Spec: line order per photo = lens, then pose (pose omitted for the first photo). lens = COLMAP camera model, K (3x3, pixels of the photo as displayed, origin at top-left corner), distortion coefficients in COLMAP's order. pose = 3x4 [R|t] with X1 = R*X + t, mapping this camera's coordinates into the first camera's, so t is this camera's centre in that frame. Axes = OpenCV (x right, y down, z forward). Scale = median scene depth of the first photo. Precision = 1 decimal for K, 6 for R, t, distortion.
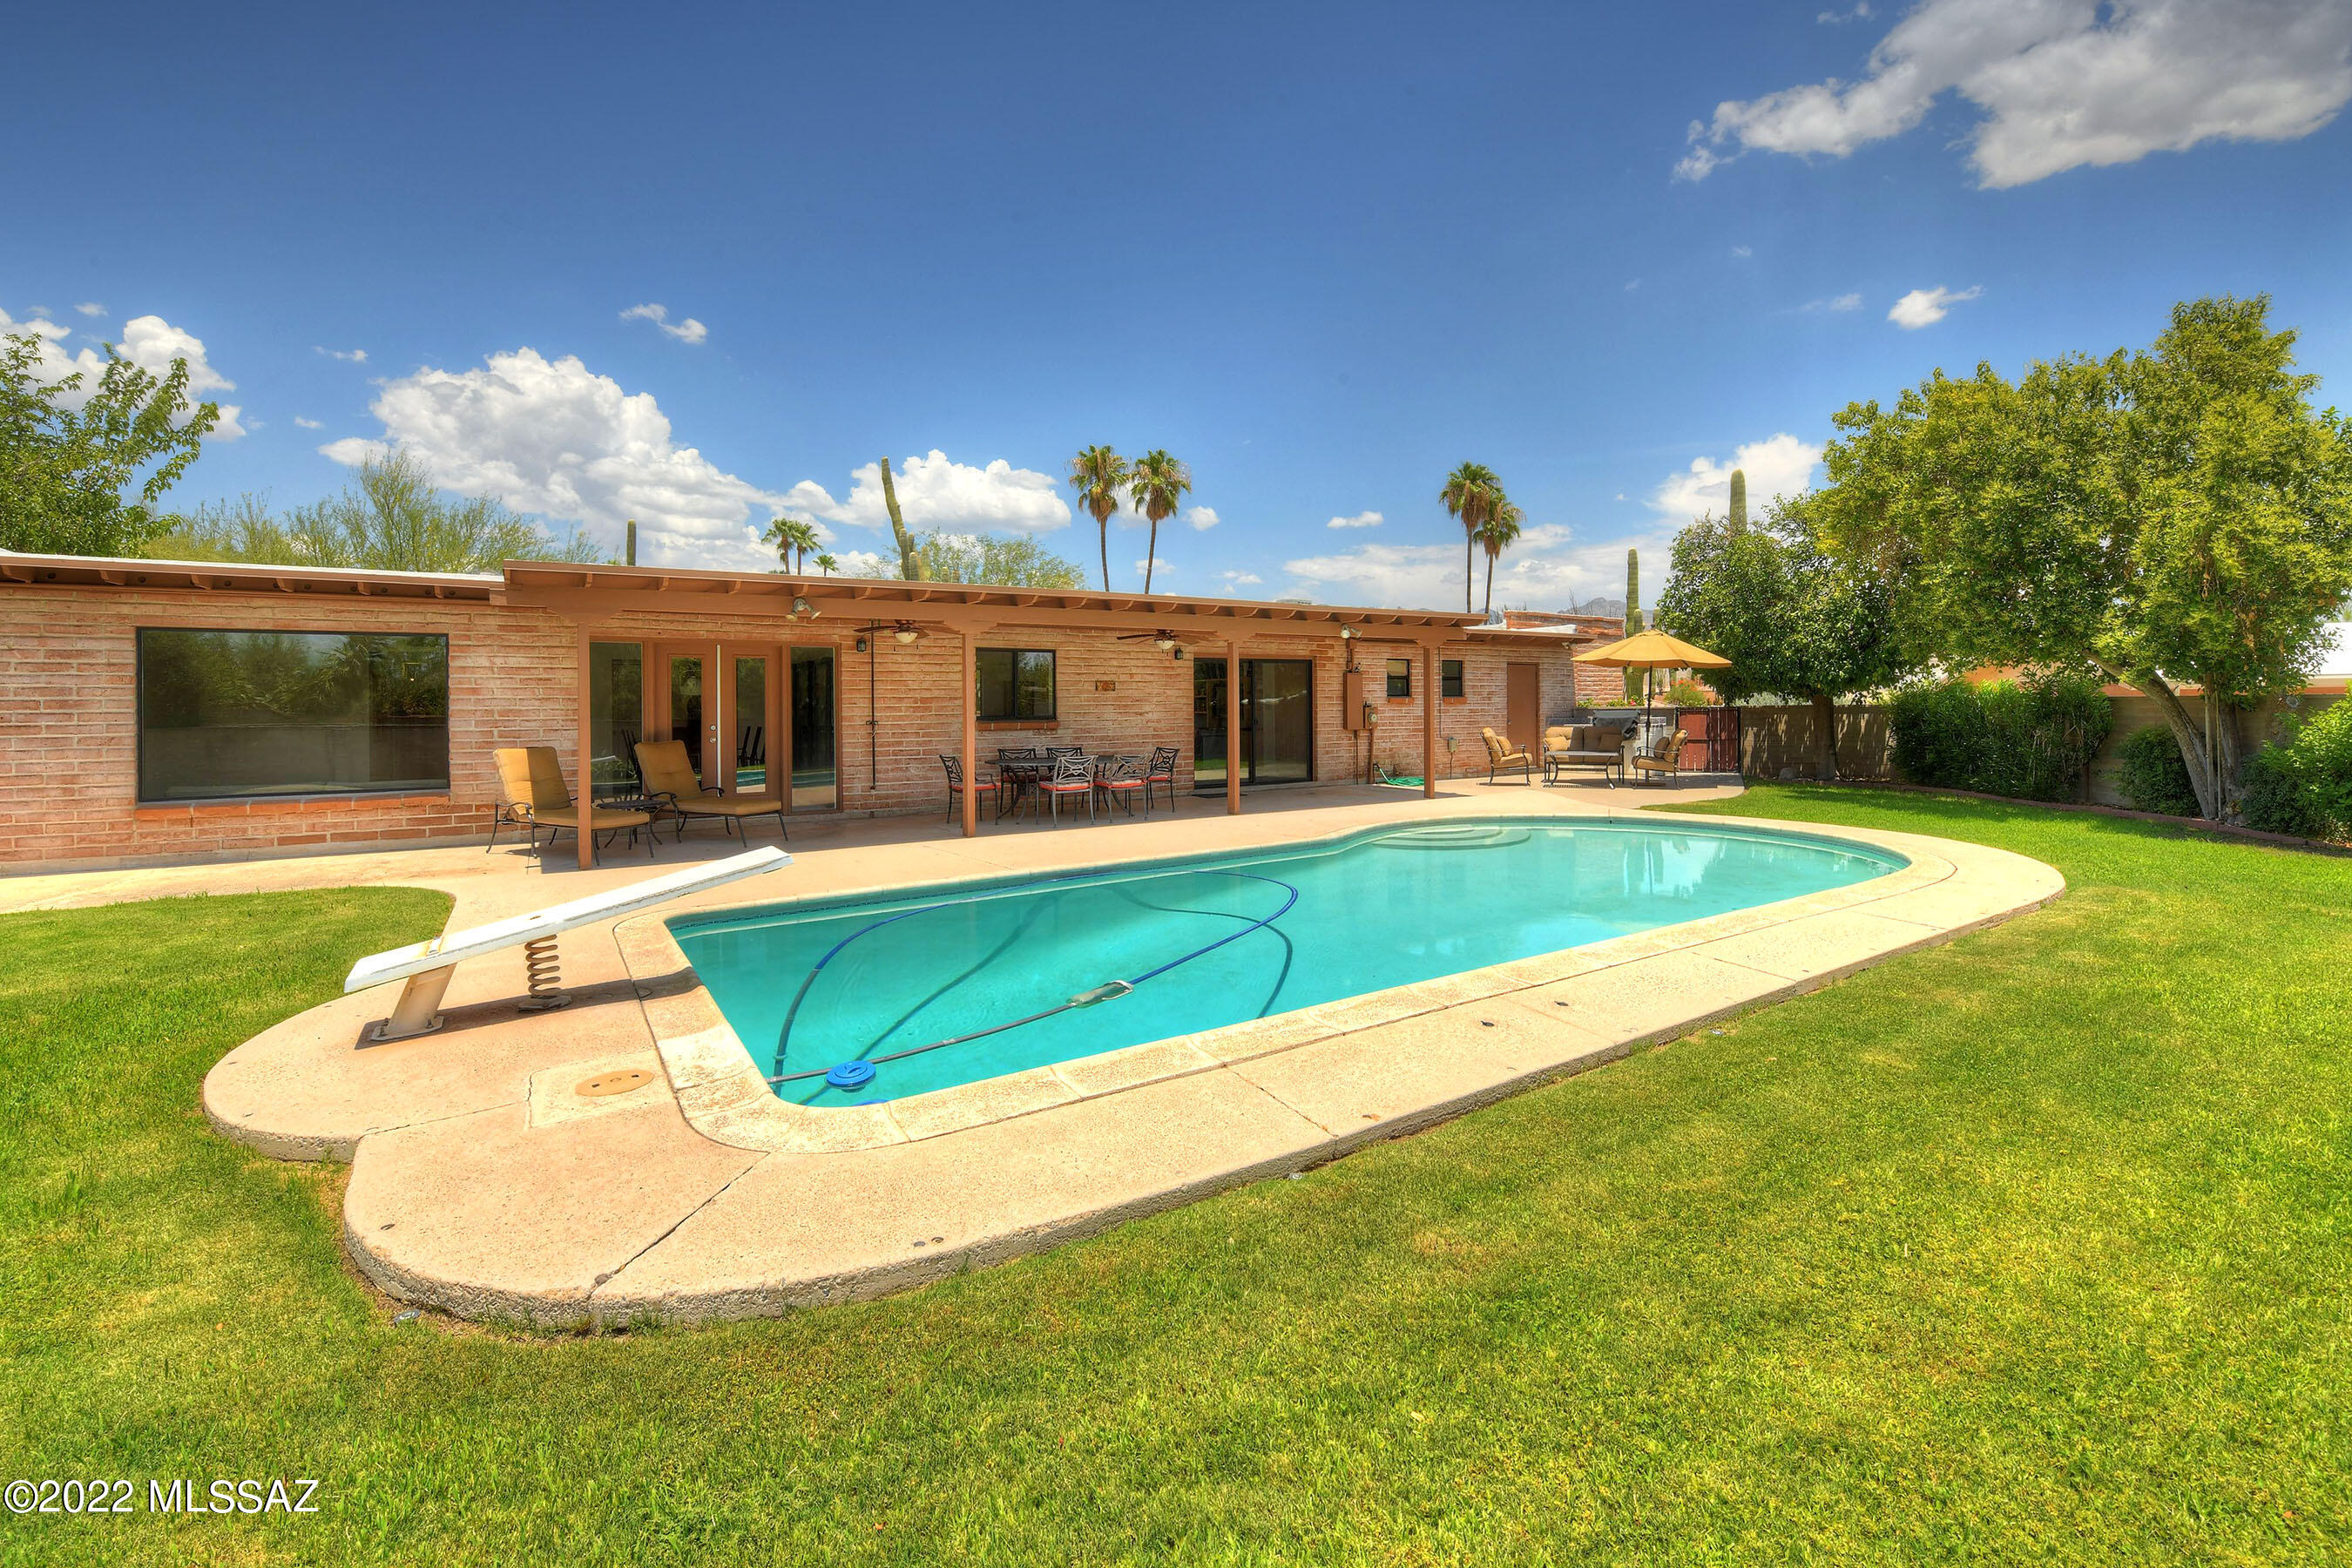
lens RADIAL K [[972.8, 0, 1176.5], [0, 972.8, 708.8], [0, 0, 1]] dist [-0.001381, -0.010841]
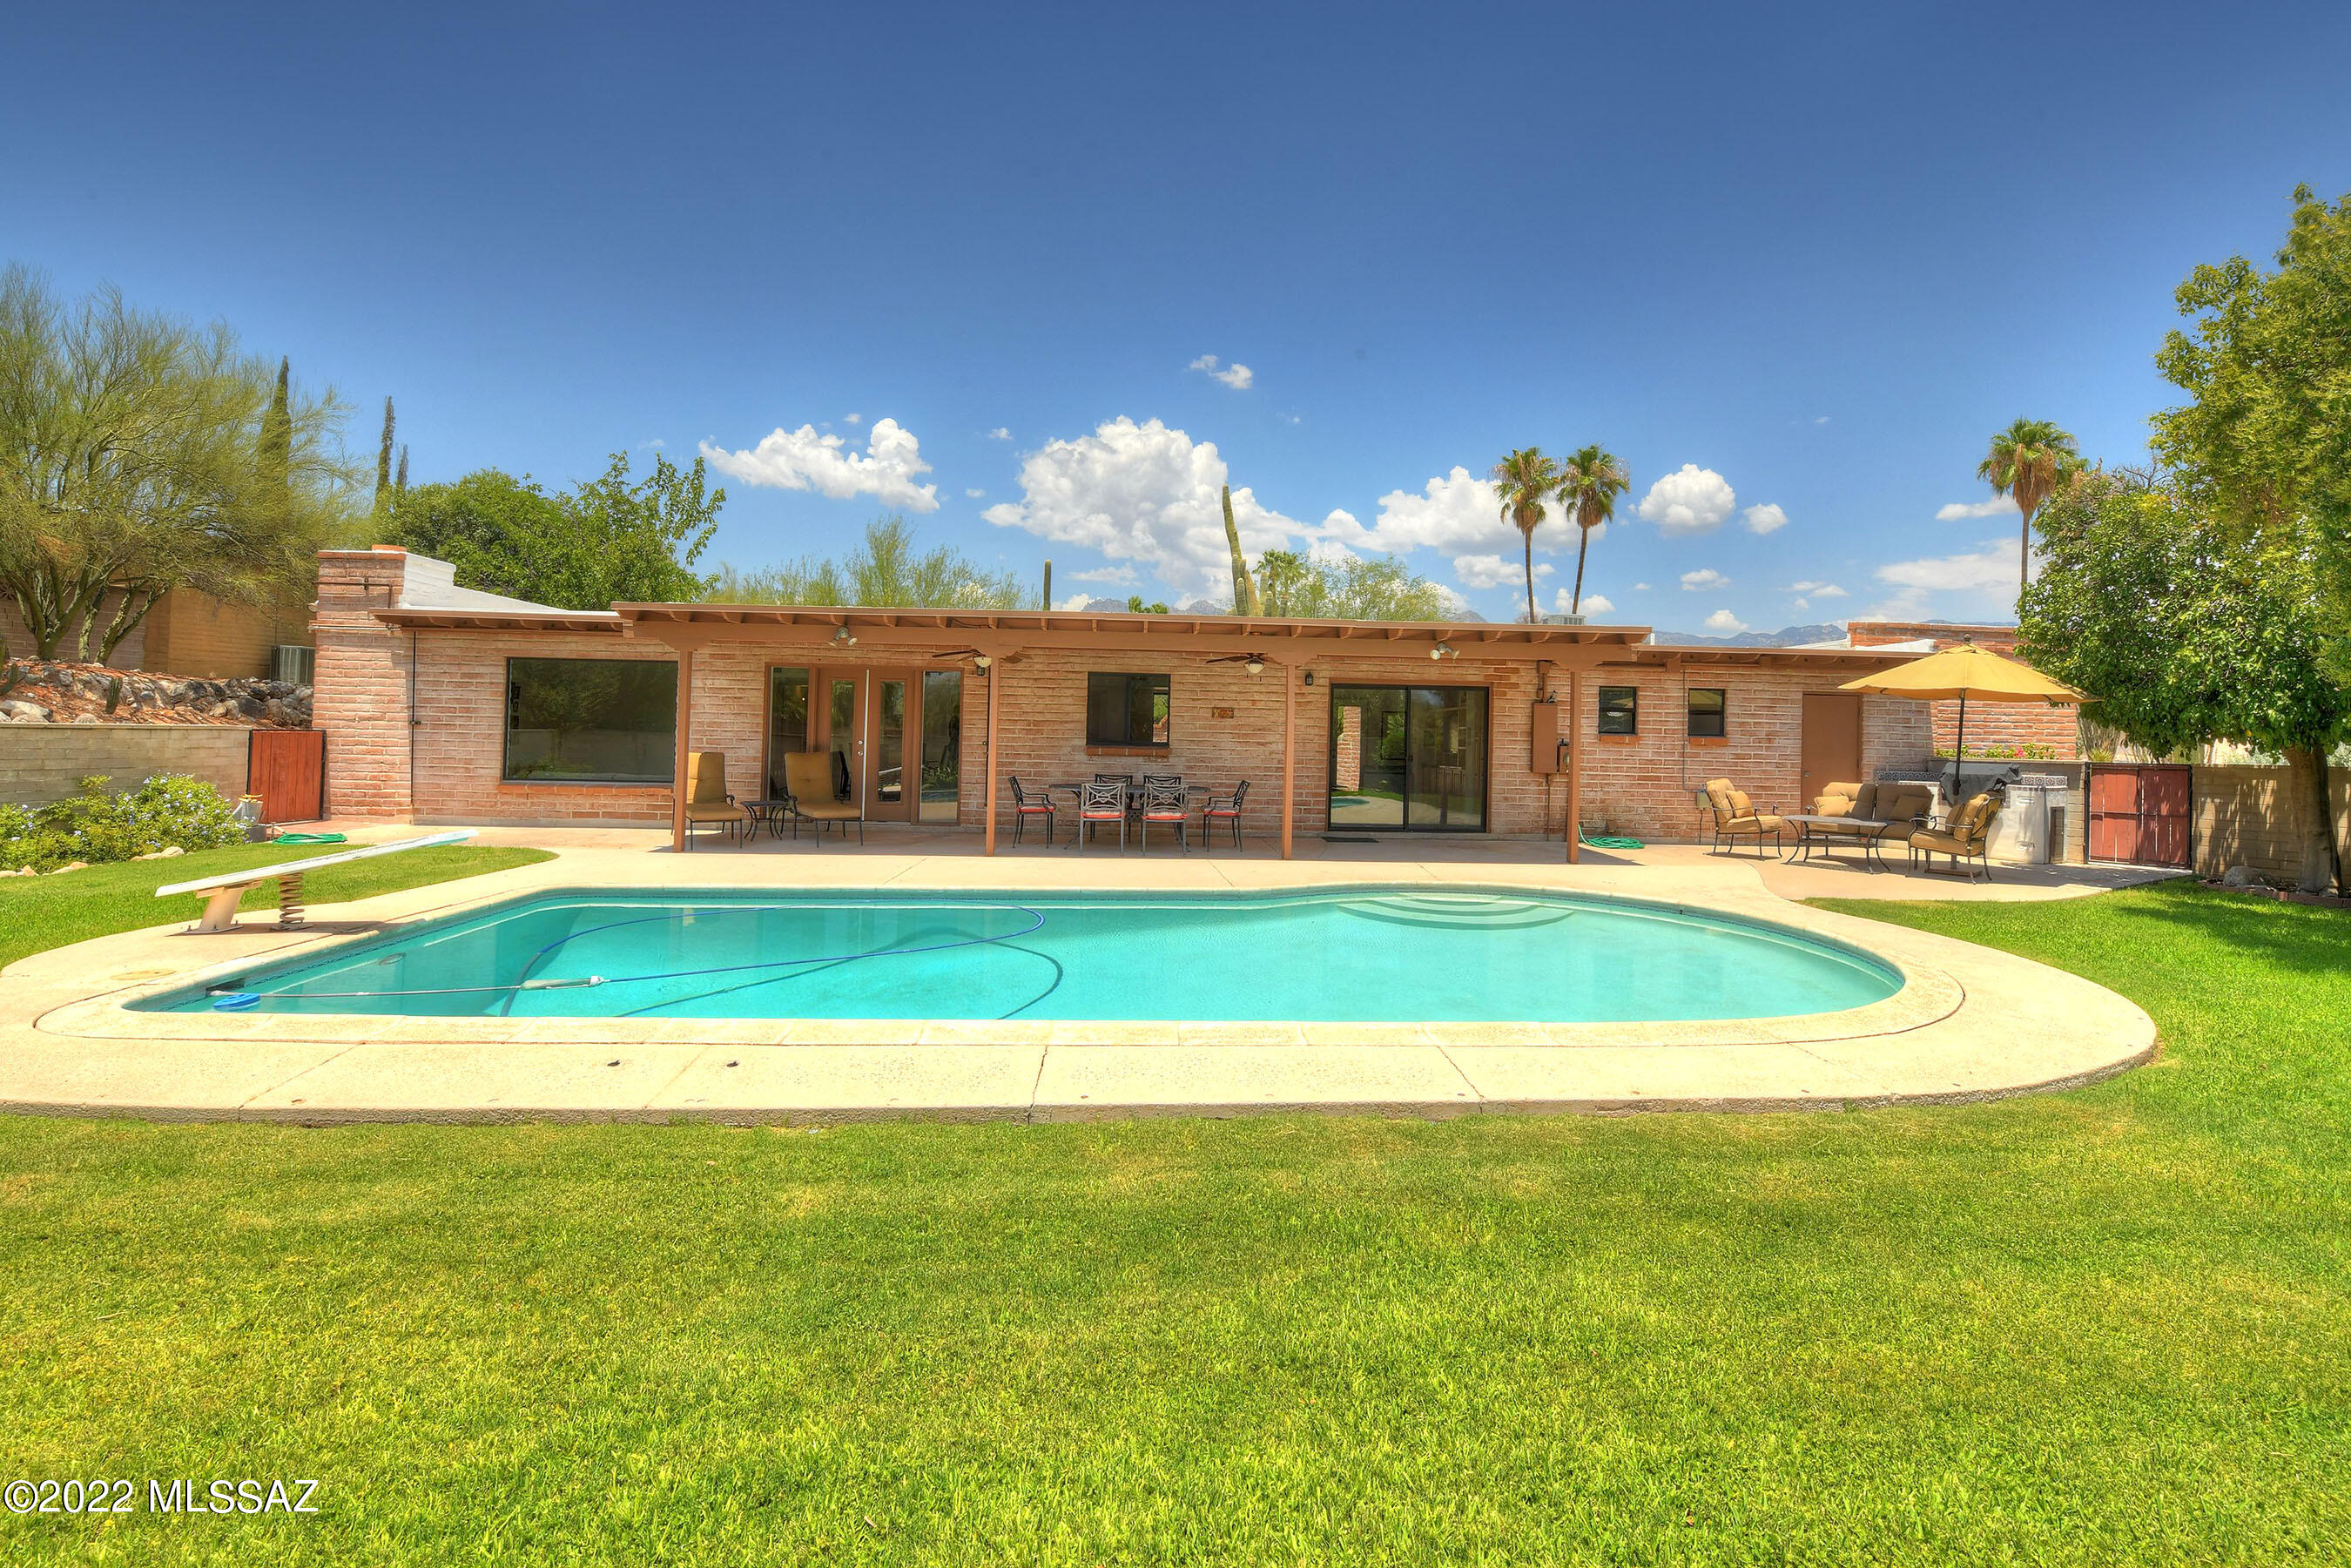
lens RADIAL K [[1028.4, 0, 1185.8], [0, 1028.4, 713.8], [0, 0, 1]] dist [-0.019083, -0.000749]
pose [[0.870054, 0.018245, -0.492618, 0.347187], [-0.031090, 0.999356, -0.017897, -0.003337], [0.491974, 0.030887, 0.870062, 0.111717]]
